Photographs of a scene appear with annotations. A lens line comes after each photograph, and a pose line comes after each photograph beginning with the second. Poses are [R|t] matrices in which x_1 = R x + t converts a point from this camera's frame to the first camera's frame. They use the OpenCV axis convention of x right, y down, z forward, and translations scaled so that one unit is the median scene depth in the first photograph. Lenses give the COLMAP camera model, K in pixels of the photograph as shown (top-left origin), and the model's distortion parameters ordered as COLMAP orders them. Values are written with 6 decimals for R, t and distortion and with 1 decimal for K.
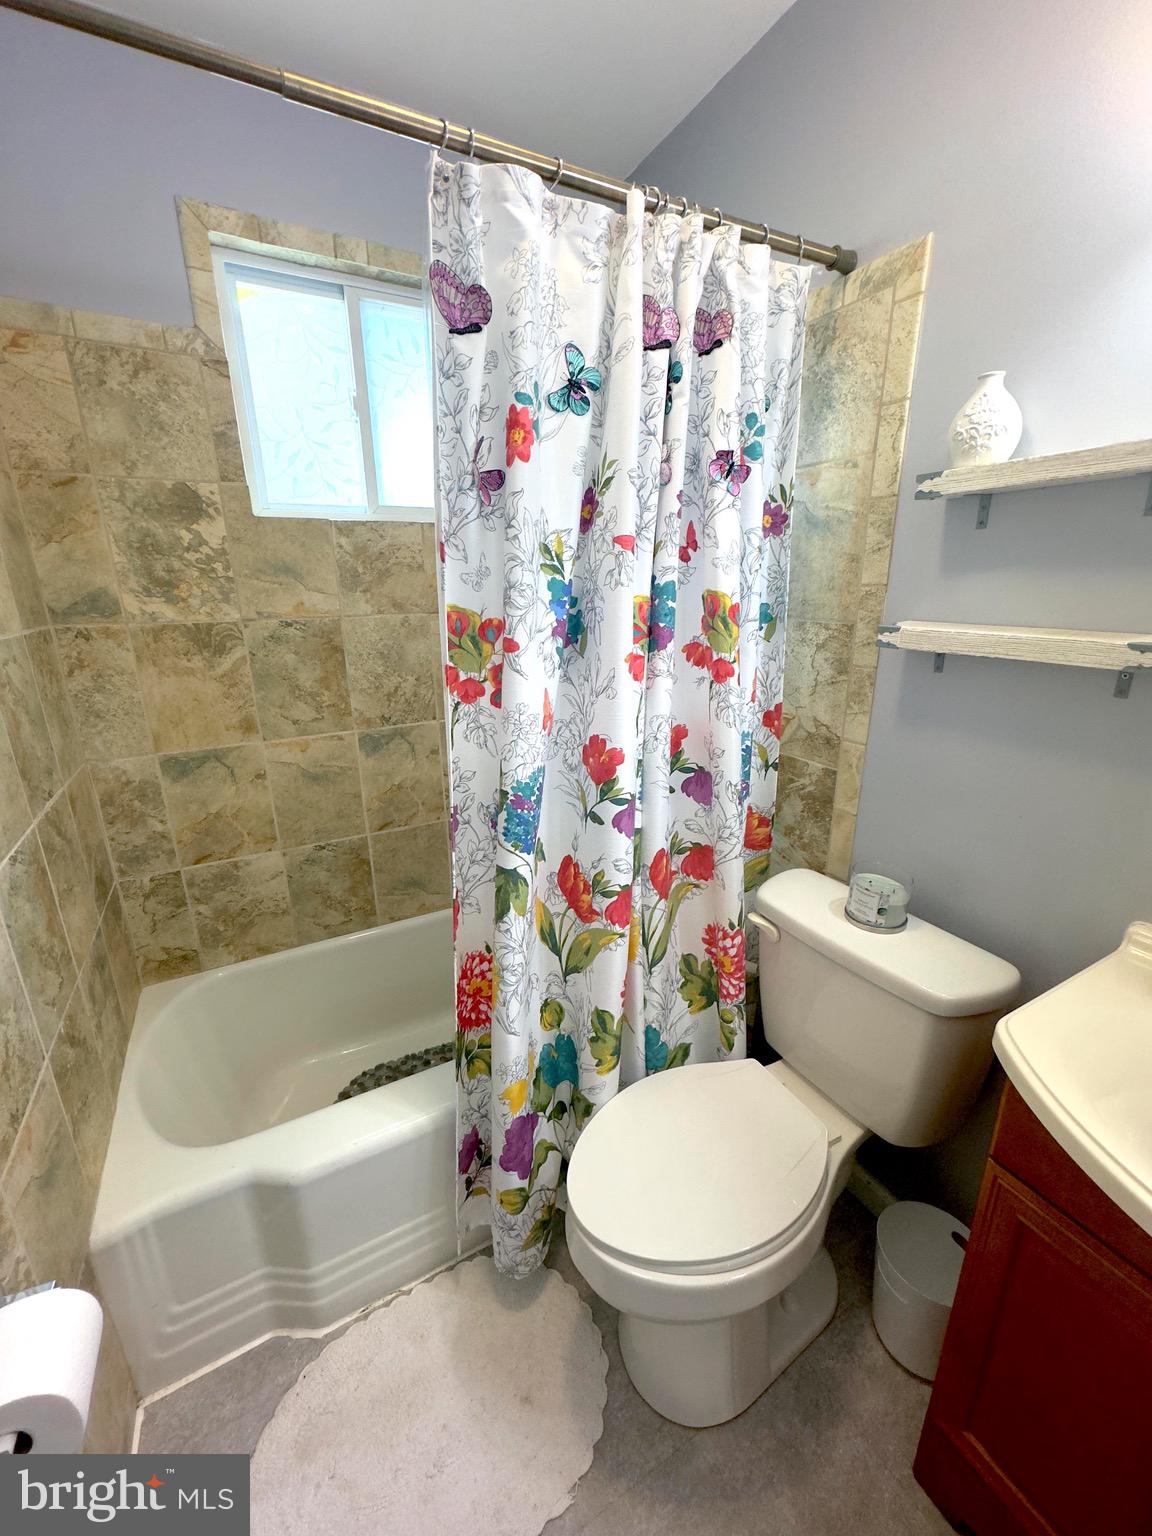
lens RADIAL K [[611.1, 0, 574.4], [0, 611.1, 767.3], [0, 0, 1]] dist [-0.003119, 0.000670]
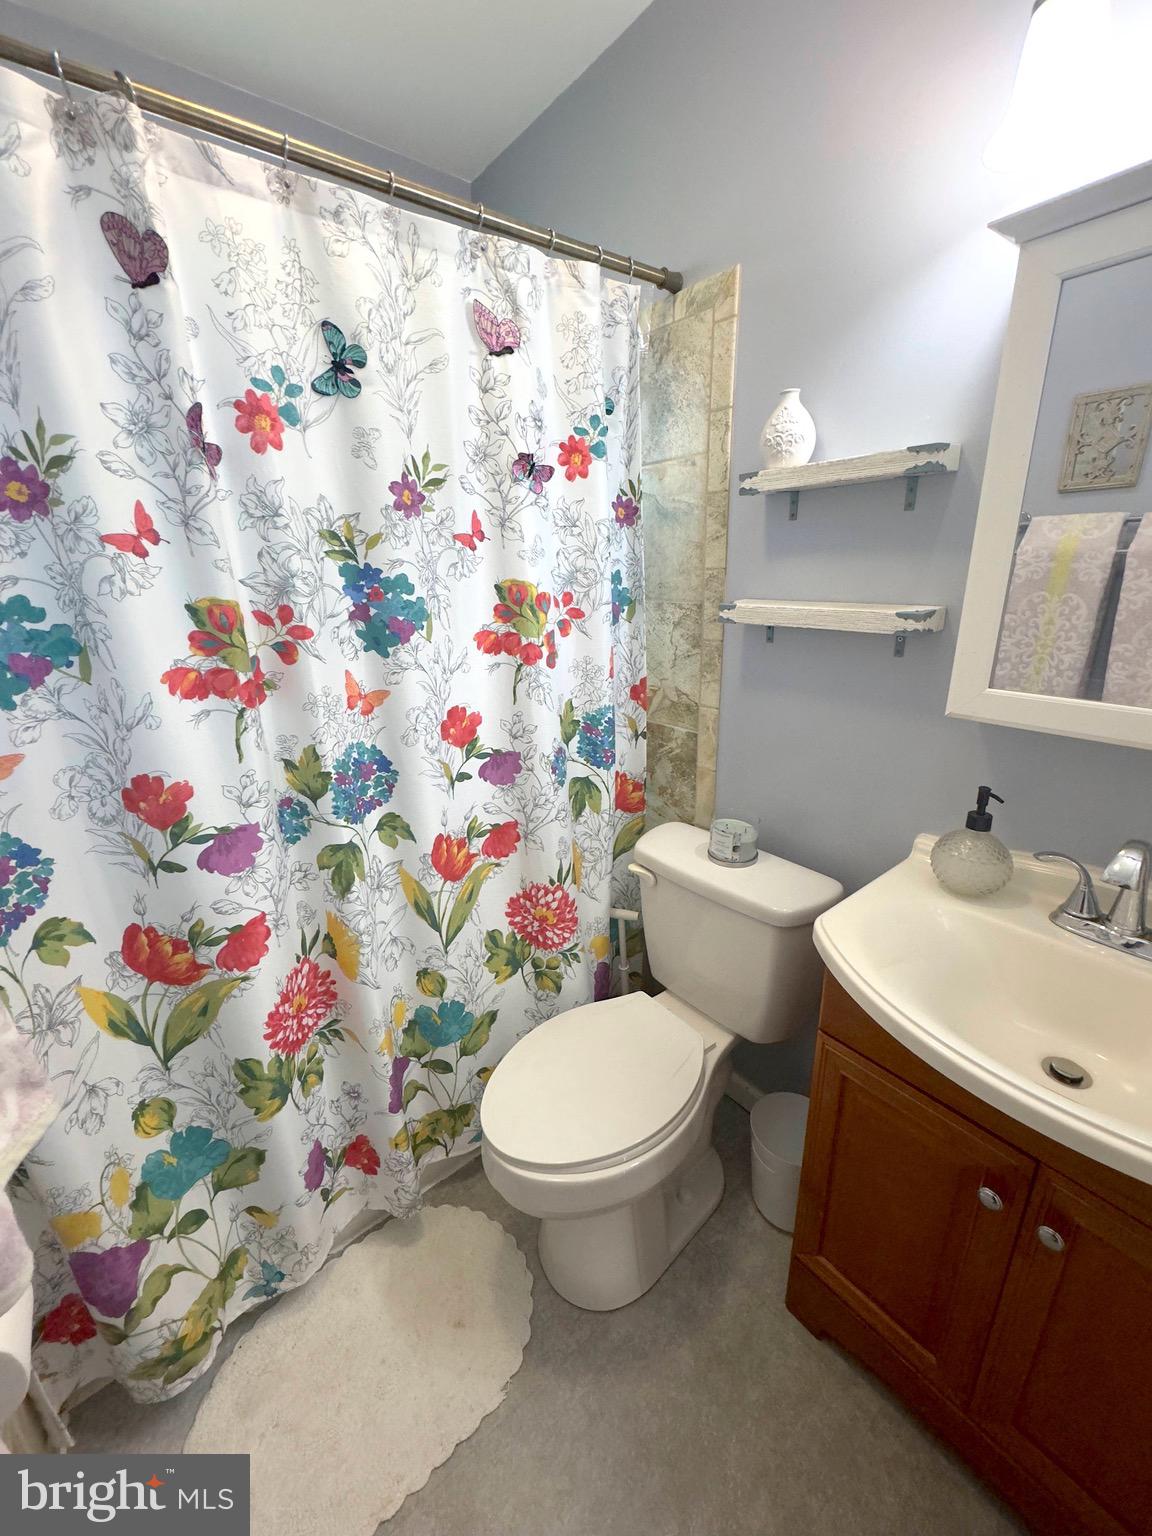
lens RADIAL K [[611.1, 0, 576.1], [0, 611.1, 769.9], [0, 0, 1]] dist [-0.003119, 0.000670]
pose [[0.984082, -0.068533, 0.163971, 0.018934], [0.064497, 0.997472, 0.029819, 0.030206], [-0.165600, -0.018768, 0.986014, -0.105841]]
